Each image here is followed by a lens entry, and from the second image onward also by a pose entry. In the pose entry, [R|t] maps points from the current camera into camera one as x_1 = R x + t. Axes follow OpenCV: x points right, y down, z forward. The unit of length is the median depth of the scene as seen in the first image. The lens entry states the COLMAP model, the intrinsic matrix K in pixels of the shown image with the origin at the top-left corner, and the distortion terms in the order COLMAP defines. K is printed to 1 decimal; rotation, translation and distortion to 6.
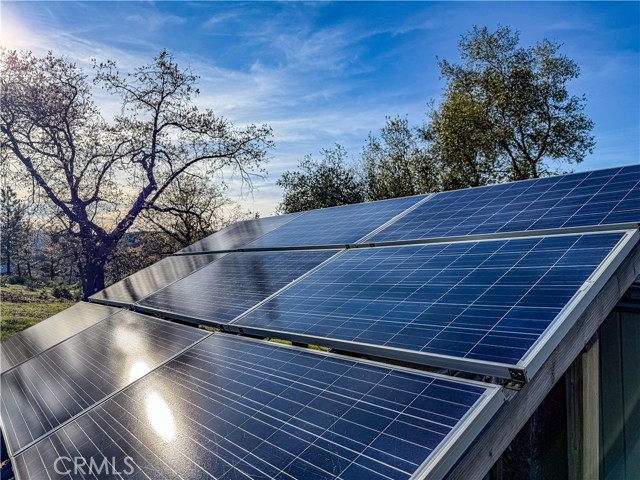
lens RADIAL K [[440.0, 0, 320.0], [0, 440.0, 240.0], [0, 0, 1]] dist [0.001985, 0.000376]
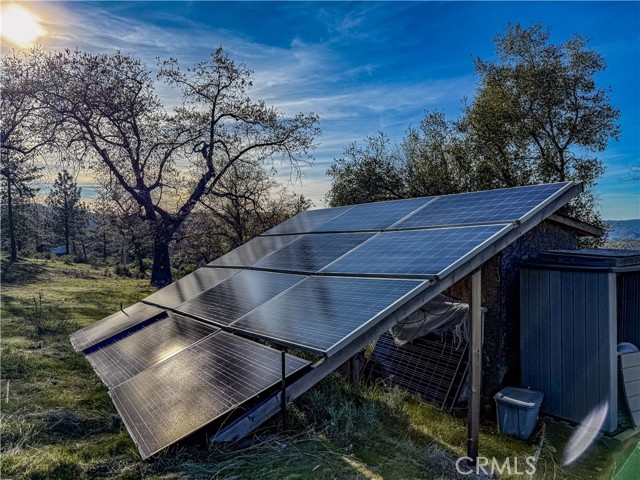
lens RADIAL K [[453.1, 0, 352.5], [0, 453.1, 240.7], [0, 0, 1]] dist [-0.001139, -0.002109]
pose [[0.999760, 0.000151, -0.021889, -0.004173], [0.000807, 0.999043, 0.043741, -0.003024], [0.021875, -0.043748, 0.998803, -0.122057]]
